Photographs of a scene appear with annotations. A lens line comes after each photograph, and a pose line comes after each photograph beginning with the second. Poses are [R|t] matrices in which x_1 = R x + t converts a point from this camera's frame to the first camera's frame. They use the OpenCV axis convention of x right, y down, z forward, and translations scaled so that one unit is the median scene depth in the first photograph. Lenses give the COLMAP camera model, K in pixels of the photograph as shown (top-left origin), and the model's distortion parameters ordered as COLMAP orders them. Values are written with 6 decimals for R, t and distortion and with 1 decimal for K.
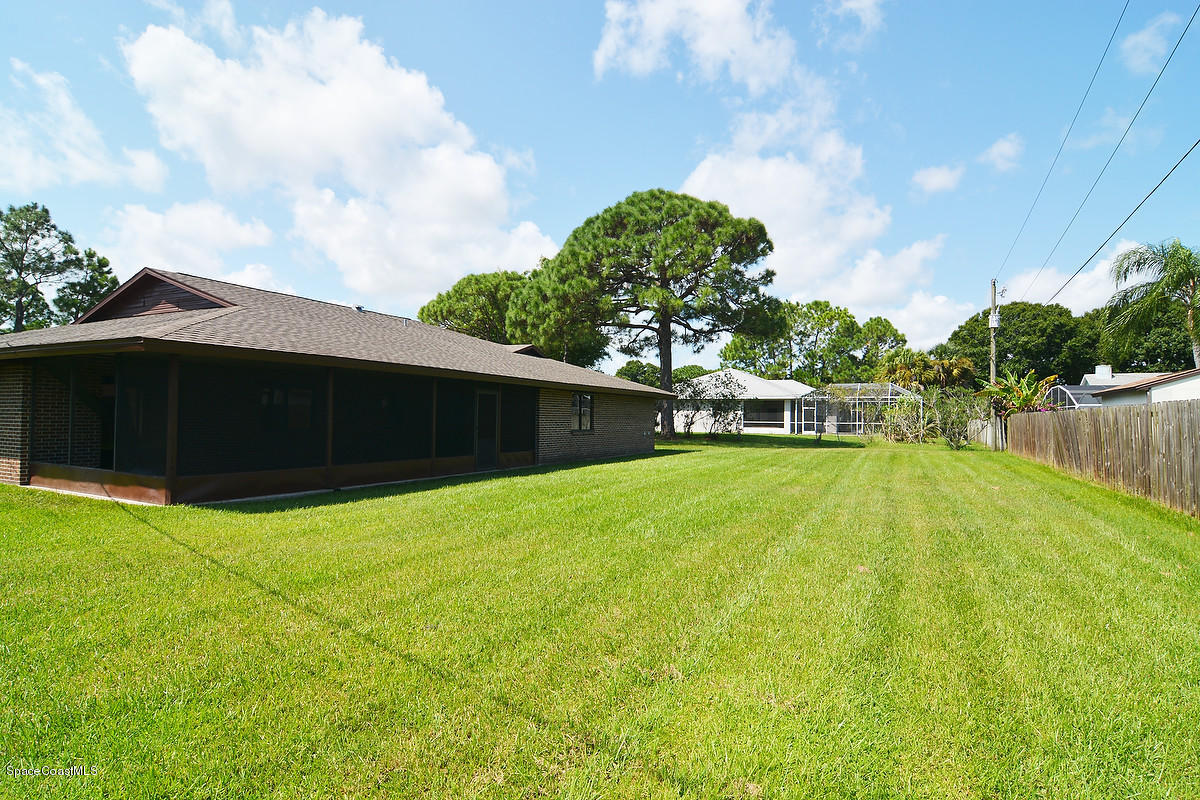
lens RADIAL K [[632.8, 0, 599.8], [0, 632.8, 419.1], [0, 0, 1]] dist [0.000046, -0.000088]
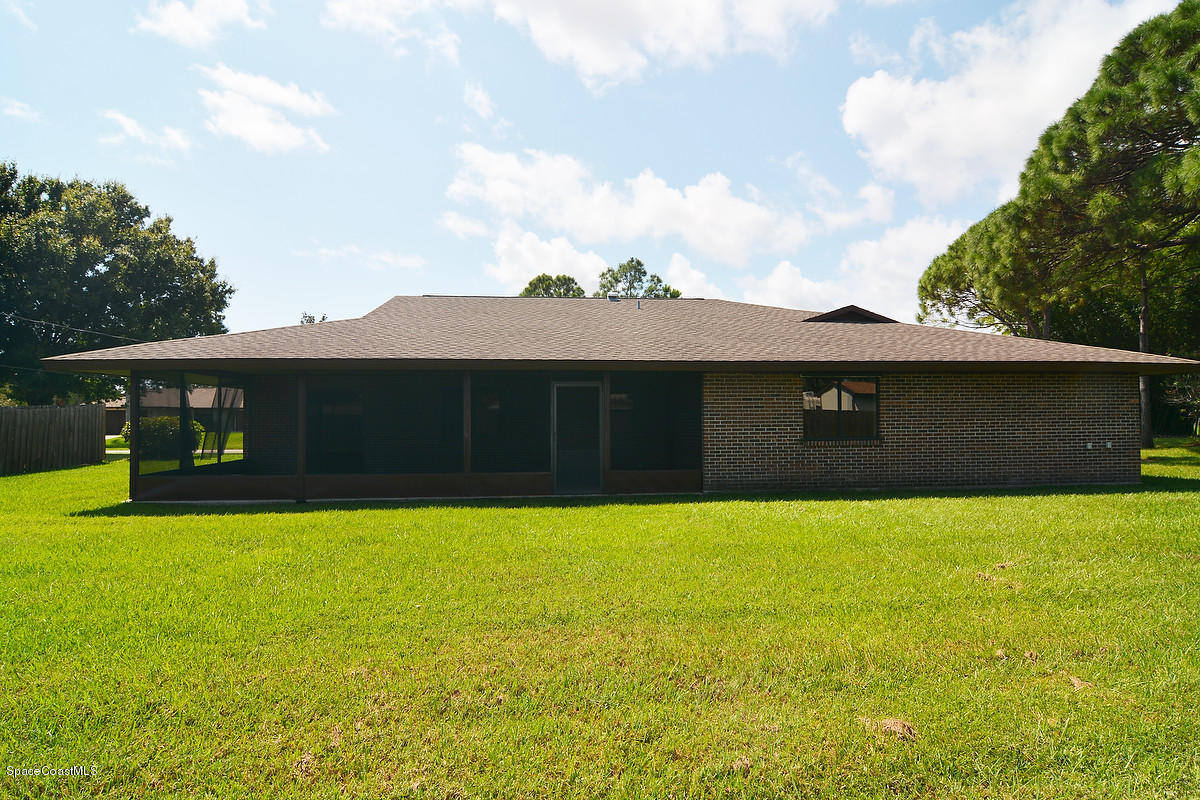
lens RADIAL K [[633.7, 0, 600.0], [0, 633.7, 400.0], [0, 0, 1]] dist [-0.010402, -0.002199]
pose [[0.516145, -0.034382, -0.855811, 0.245693], [0.004376, 0.999287, -0.037507, 0.001367], [0.856490, 0.015614, 0.515927, 0.356775]]
